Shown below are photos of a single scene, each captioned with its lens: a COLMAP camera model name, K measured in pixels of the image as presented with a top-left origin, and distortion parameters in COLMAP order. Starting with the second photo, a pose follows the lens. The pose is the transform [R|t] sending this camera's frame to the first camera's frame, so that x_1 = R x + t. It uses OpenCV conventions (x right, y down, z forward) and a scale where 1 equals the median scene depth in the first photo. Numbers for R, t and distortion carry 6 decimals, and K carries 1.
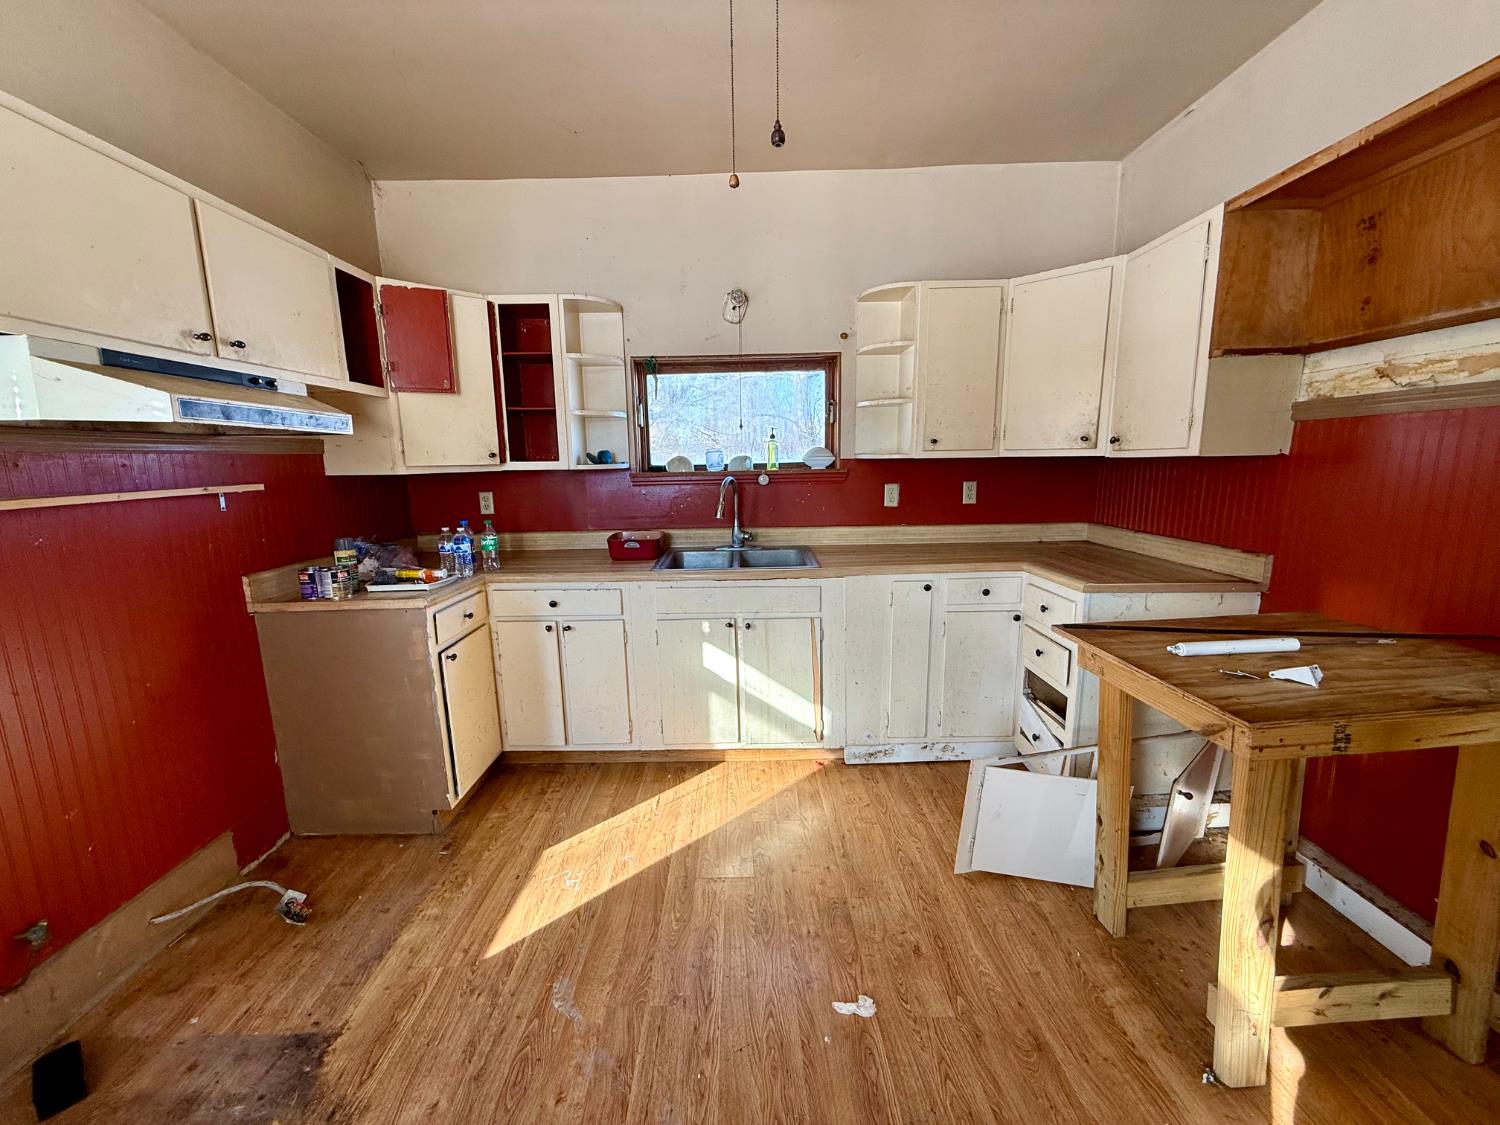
lens RADIAL K [[594.7, 0, 743.4], [0, 594.7, 561.6], [0, 0, 1]] dist [0.000781, 0.000338]
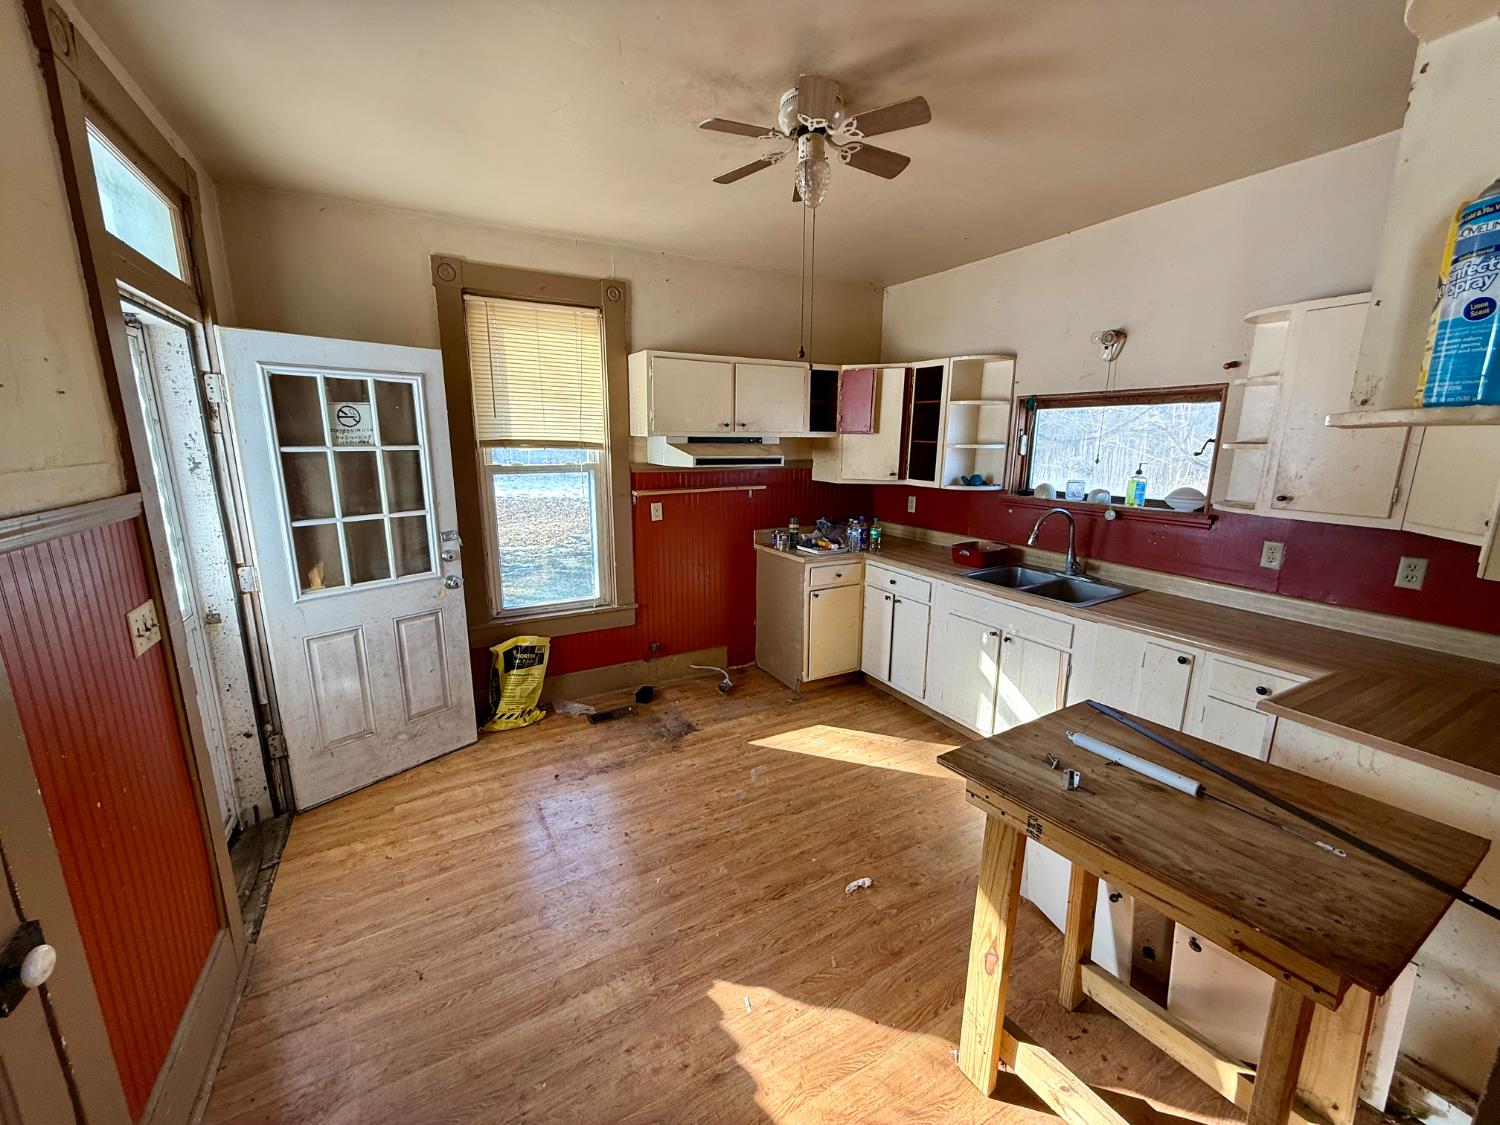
lens RADIAL K [[601.4, 0, 747.7], [0, 601.4, 563.0], [0, 0, 1]] dist [-0.000866, -0.000044]
pose [[0.484144, 0.203845, -0.850912, 0.737134], [-0.163838, 0.976403, 0.140689, -0.120519], [0.859512, 0.071298, 0.506118, -0.039700]]
